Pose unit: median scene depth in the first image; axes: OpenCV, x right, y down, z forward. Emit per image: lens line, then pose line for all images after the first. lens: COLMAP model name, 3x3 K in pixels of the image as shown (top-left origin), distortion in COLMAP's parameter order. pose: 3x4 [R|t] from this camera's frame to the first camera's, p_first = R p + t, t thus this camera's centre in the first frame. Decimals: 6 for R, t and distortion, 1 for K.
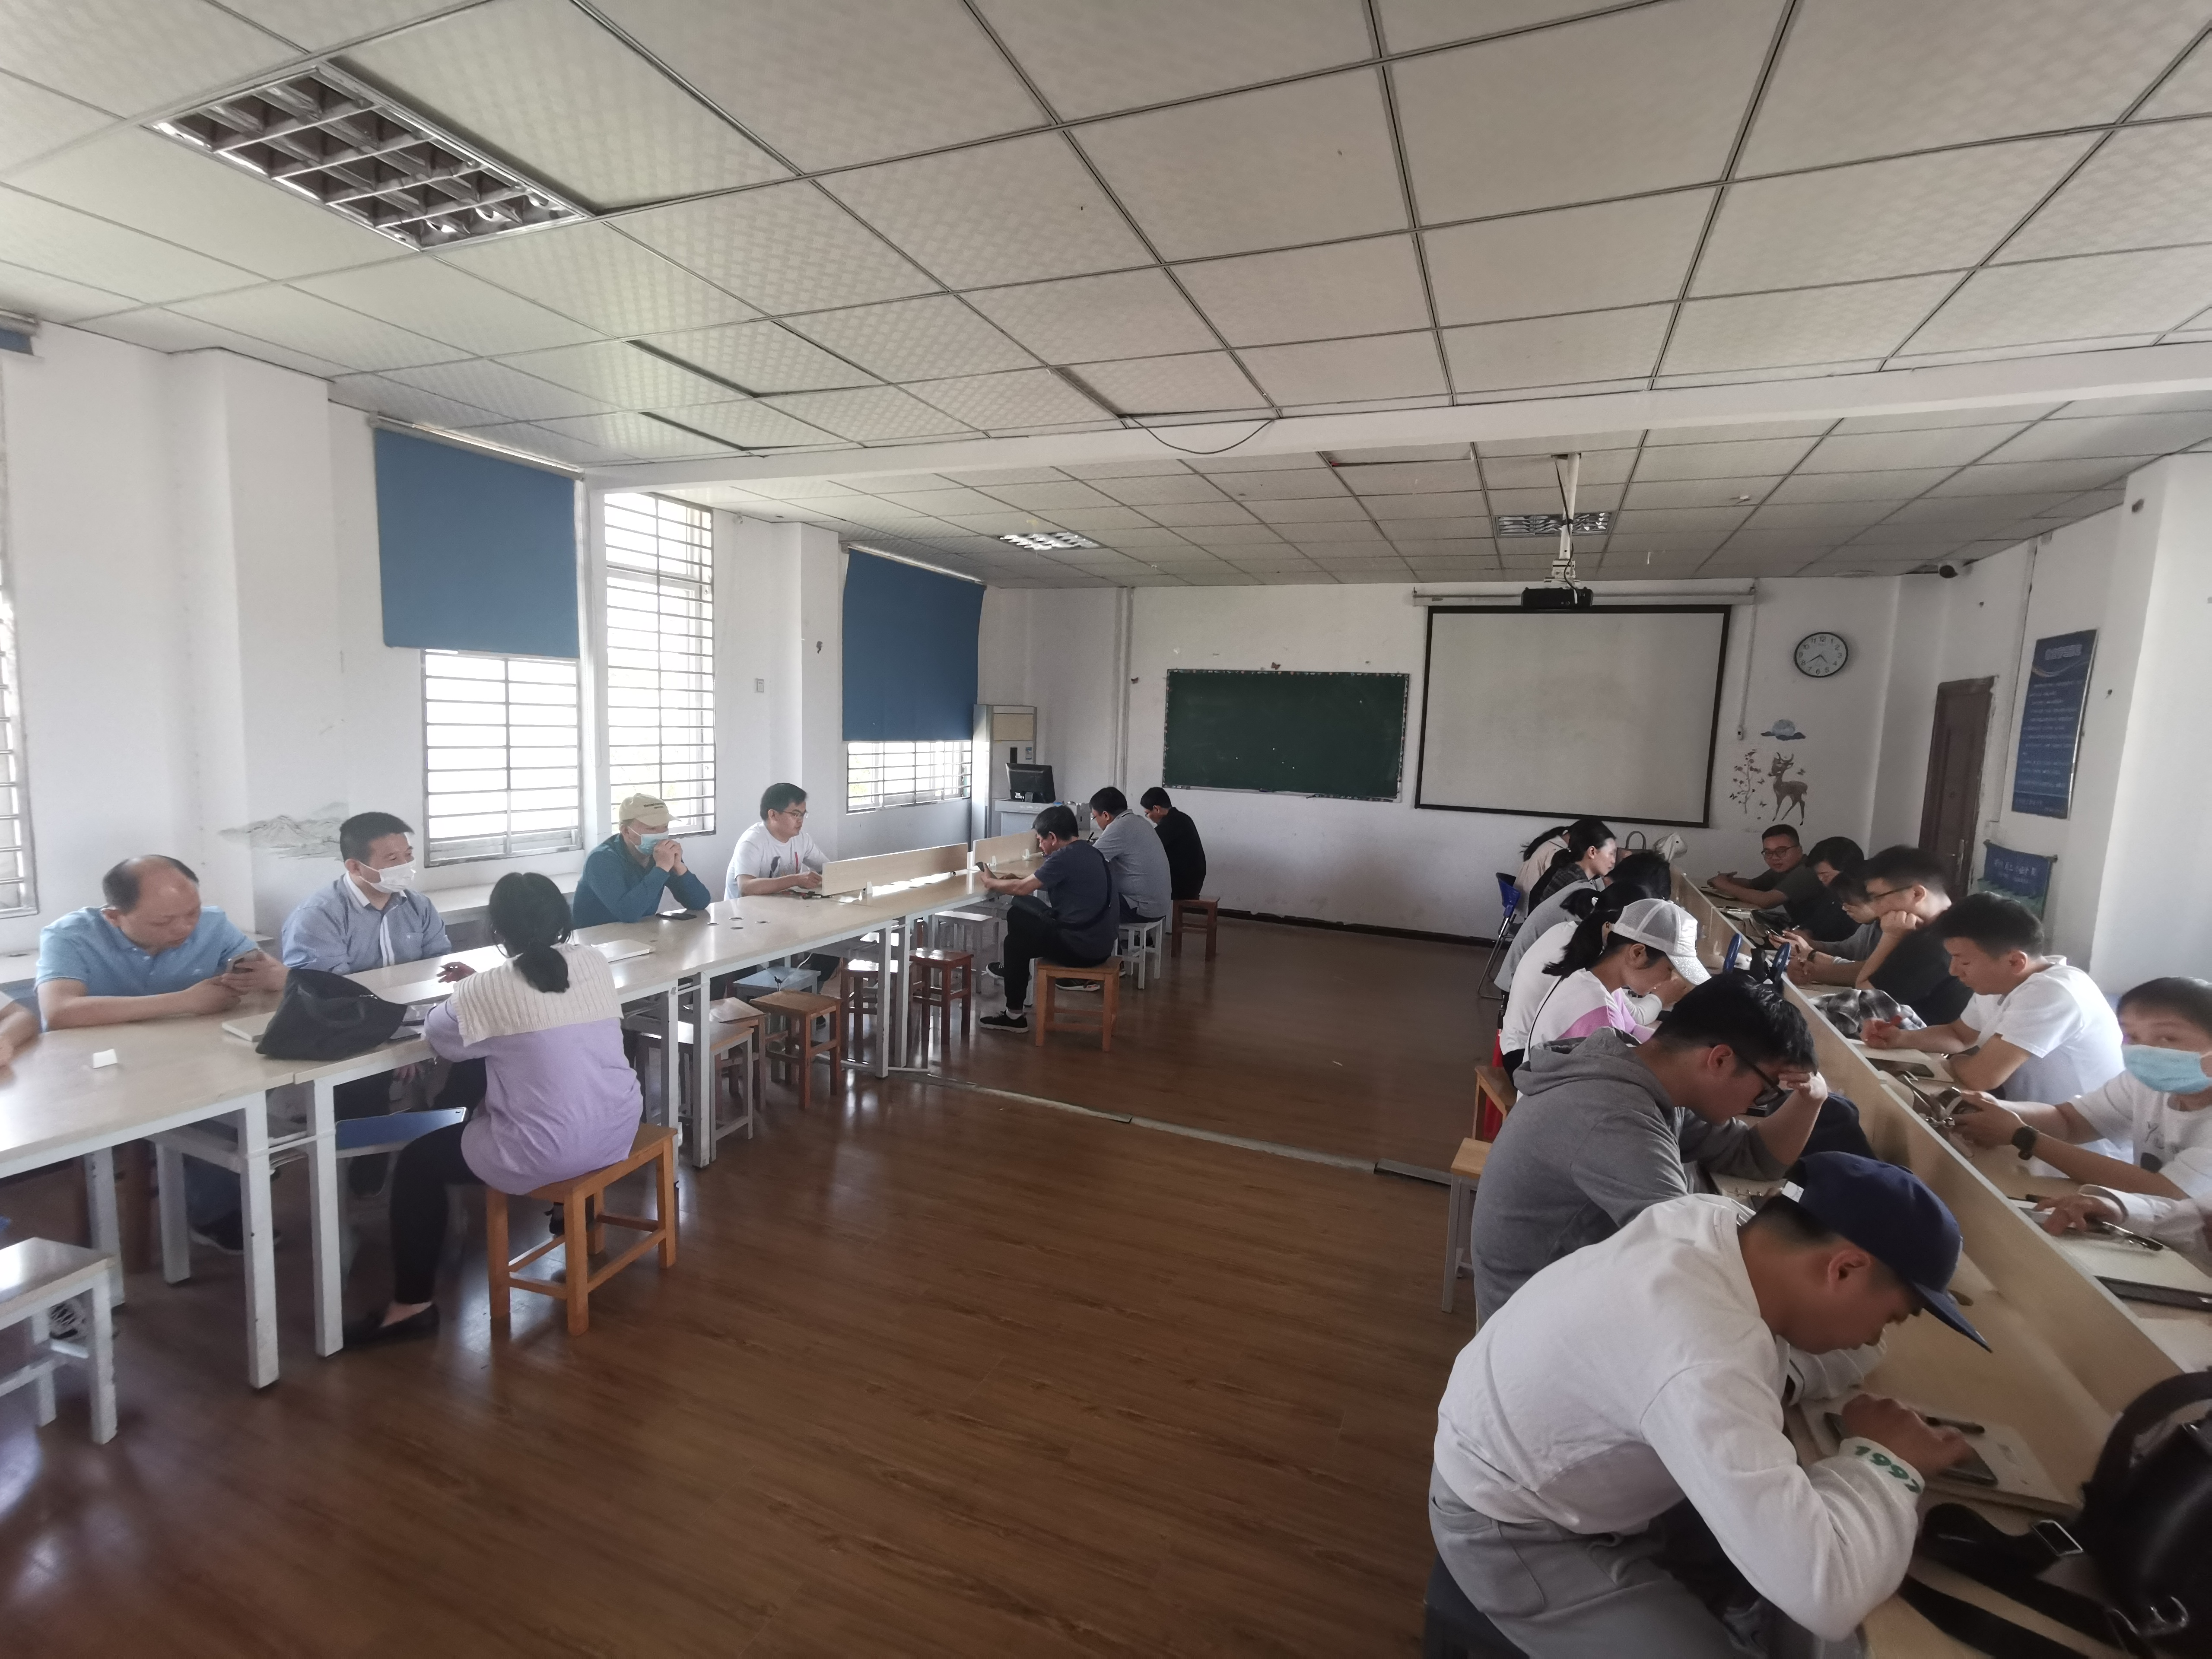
lens RADIAL K [[1018.2, 0, 1108.6], [0, 1018.2, 829.1], [0, 0, 1]] dist [-0.002120, 0.000345]
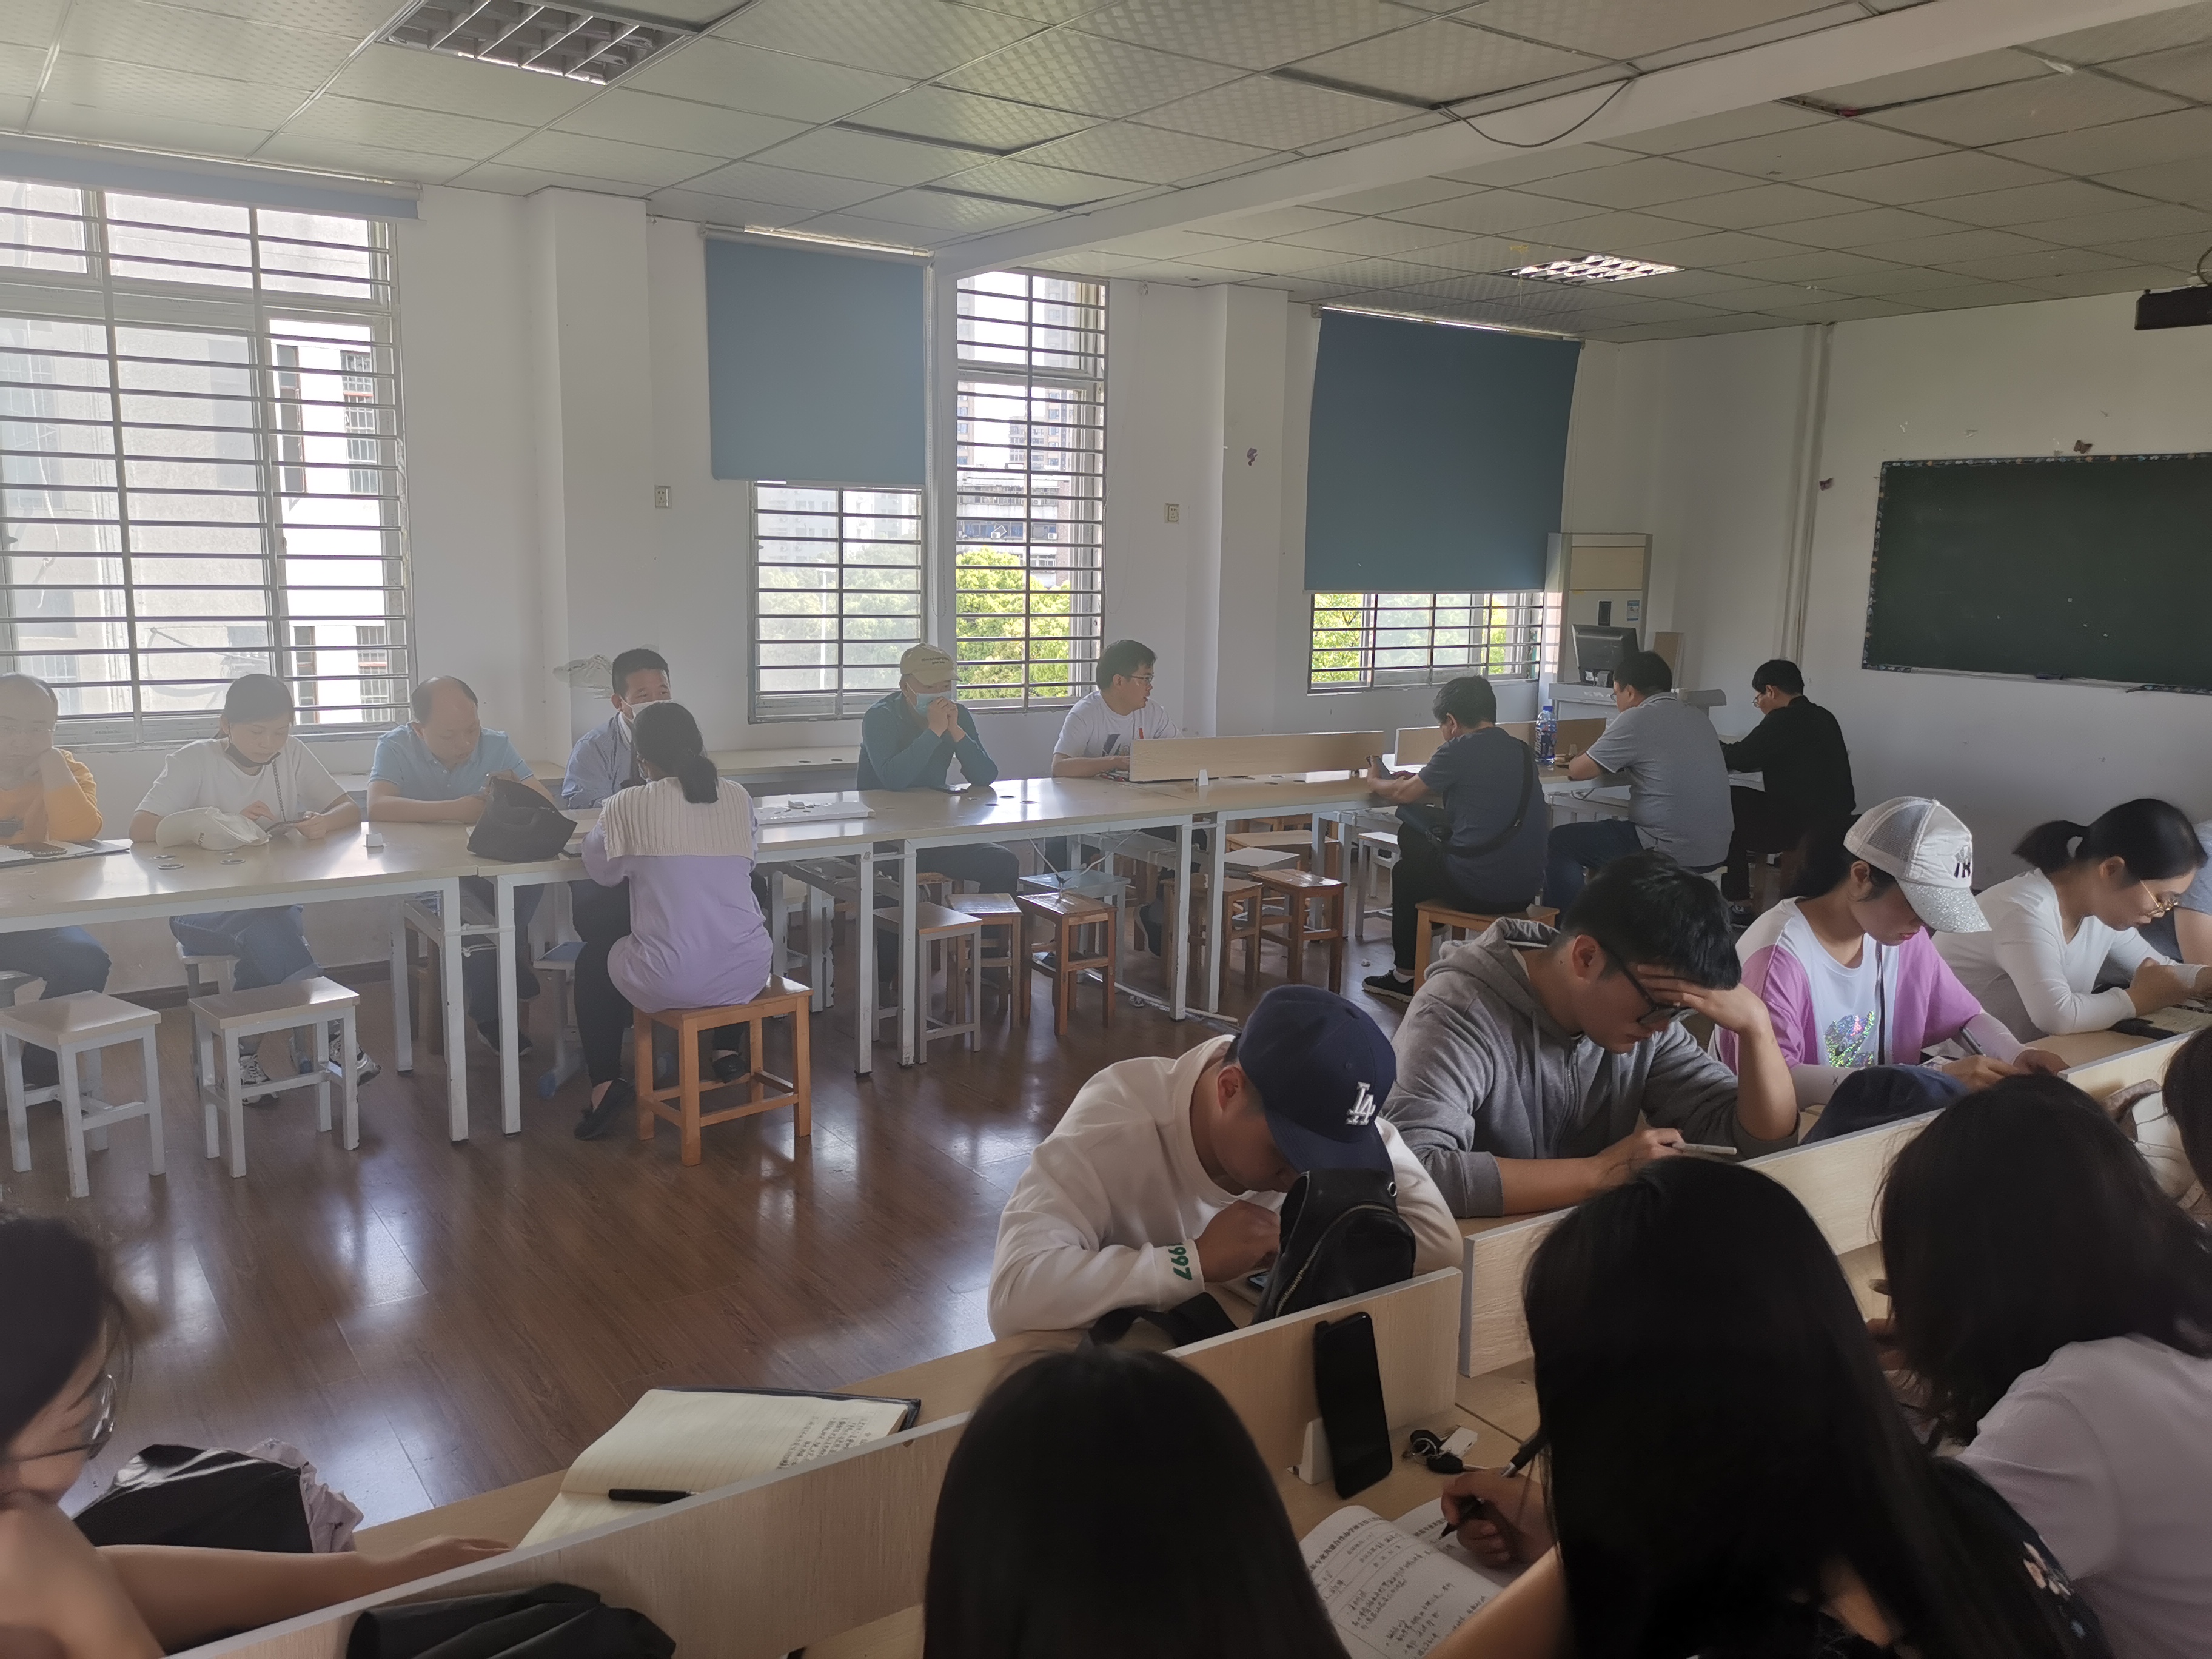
lens RADIAL K [[1733.6, 0, 1105.2], [0, 1733.6, 833.1], [0, 0, 1]] dist [0.042616, -0.012072]
pose [[0.836494, 0.071486, -0.543293, 0.380518], [-0.049688, 0.997265, 0.054715, 0.029916], [0.545718, -0.018774, 0.837759, -0.108534]]
